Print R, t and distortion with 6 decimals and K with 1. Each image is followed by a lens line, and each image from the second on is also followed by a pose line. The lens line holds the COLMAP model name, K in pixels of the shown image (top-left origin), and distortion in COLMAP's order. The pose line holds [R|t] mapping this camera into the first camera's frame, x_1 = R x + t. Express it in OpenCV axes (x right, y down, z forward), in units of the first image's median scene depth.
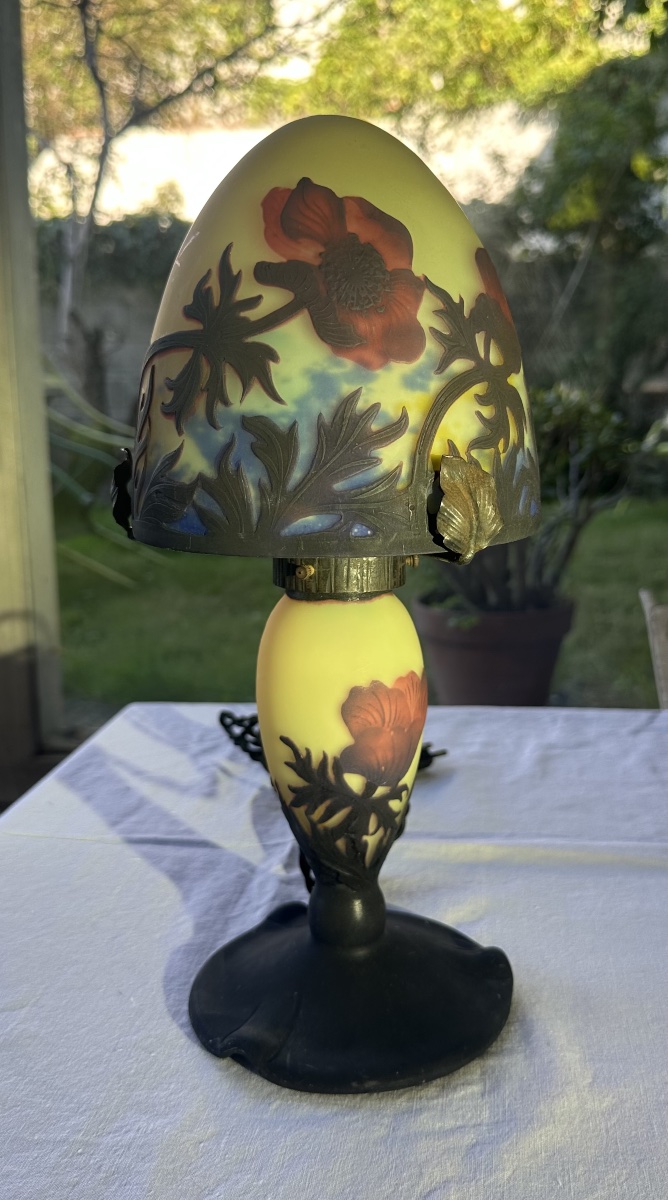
lens RADIAL K [[1101.2, 0, 341.1], [0, 1101.2, 563.9], [0, 0, 1]] dist [0.041213, -0.084685]
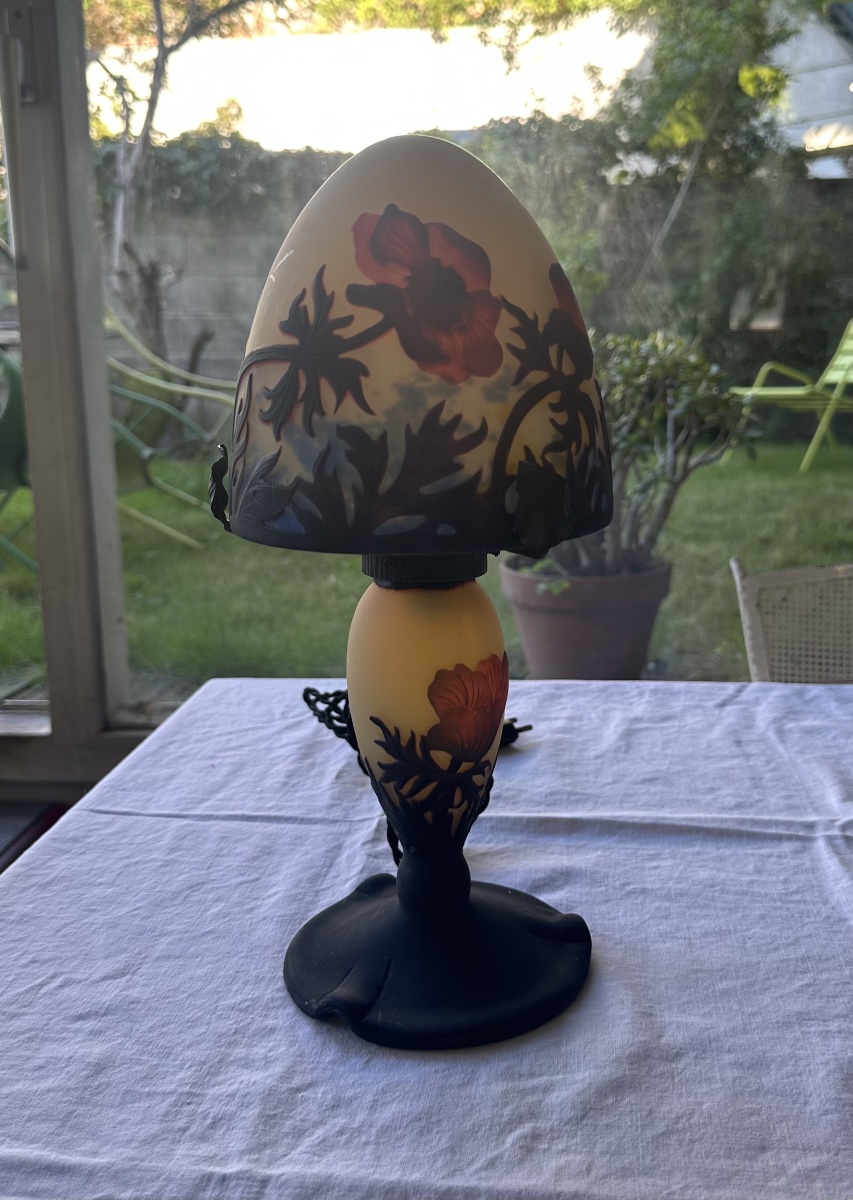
lens RADIAL K [[1208.8, 0, 443.9], [0, 1208.8, 537.9], [0, 0, 1]] dist [0.039755, 0.000000]
pose [[0.999833, -0.004832, 0.017624, -0.002803], [0.004531, 0.999844, 0.017085, -0.025609], [-0.017703, -0.017002, 0.999699, -0.121132]]
